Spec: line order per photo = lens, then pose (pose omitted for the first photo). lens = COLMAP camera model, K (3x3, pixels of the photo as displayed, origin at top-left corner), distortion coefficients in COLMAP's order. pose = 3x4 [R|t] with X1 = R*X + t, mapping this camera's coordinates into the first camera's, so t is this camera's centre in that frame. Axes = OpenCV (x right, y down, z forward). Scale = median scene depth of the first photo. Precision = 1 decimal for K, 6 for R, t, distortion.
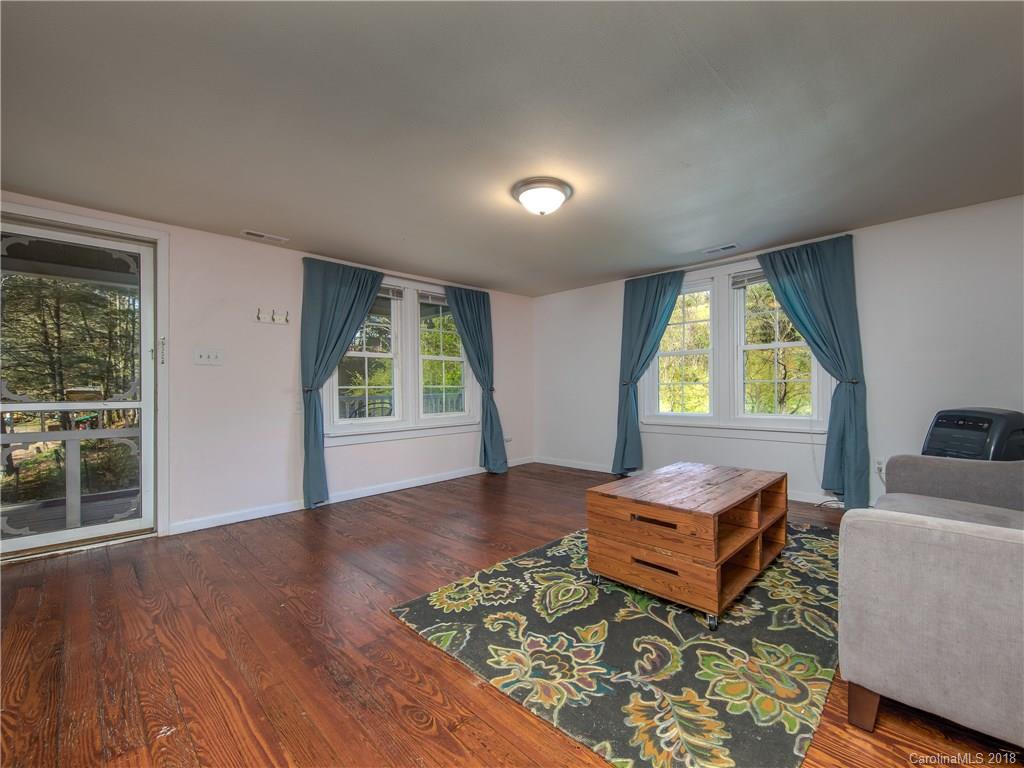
lens RADIAL K [[427.5, 0, 512.0], [0, 427.5, 384.0], [0, 0, 1]] dist [-0.001175, -0.000552]
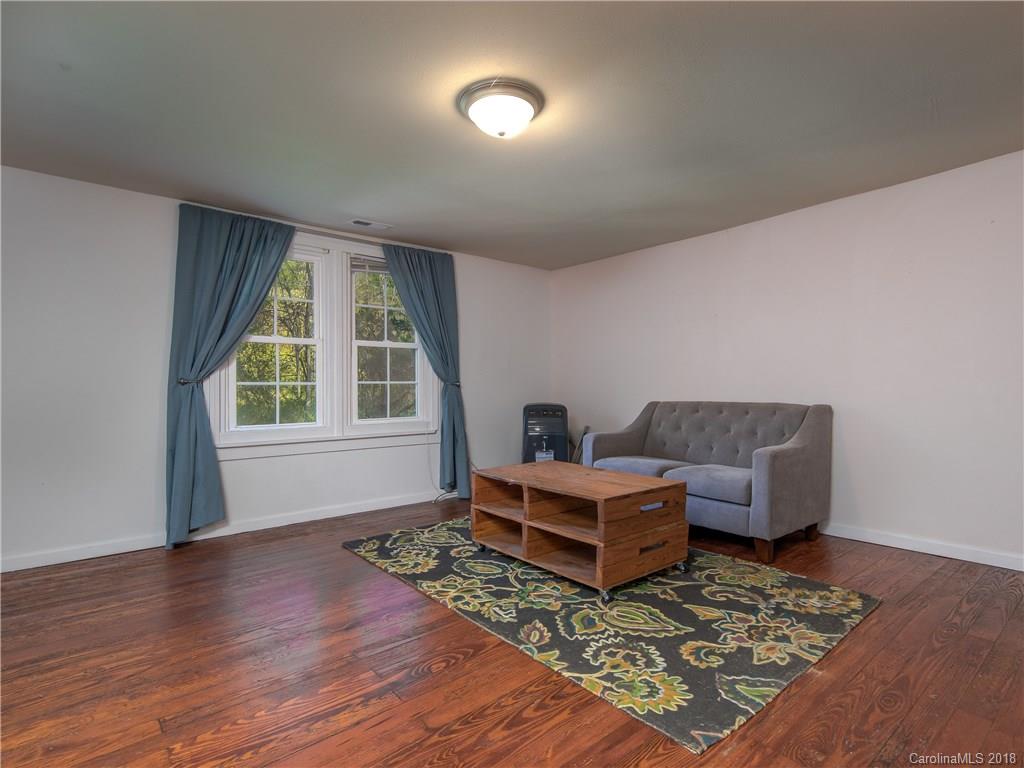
lens RADIAL K [[559.0, 0, 512.0], [0, 559.0, 384.0], [0, 0, 1]] dist [0.011927, 0.000362]
pose [[0.064358, 0.016431, 0.997792, -0.994588], [-0.005922, 0.999853, -0.016083, 0.024267], [-0.997909, -0.004874, 0.064445, 1.101166]]
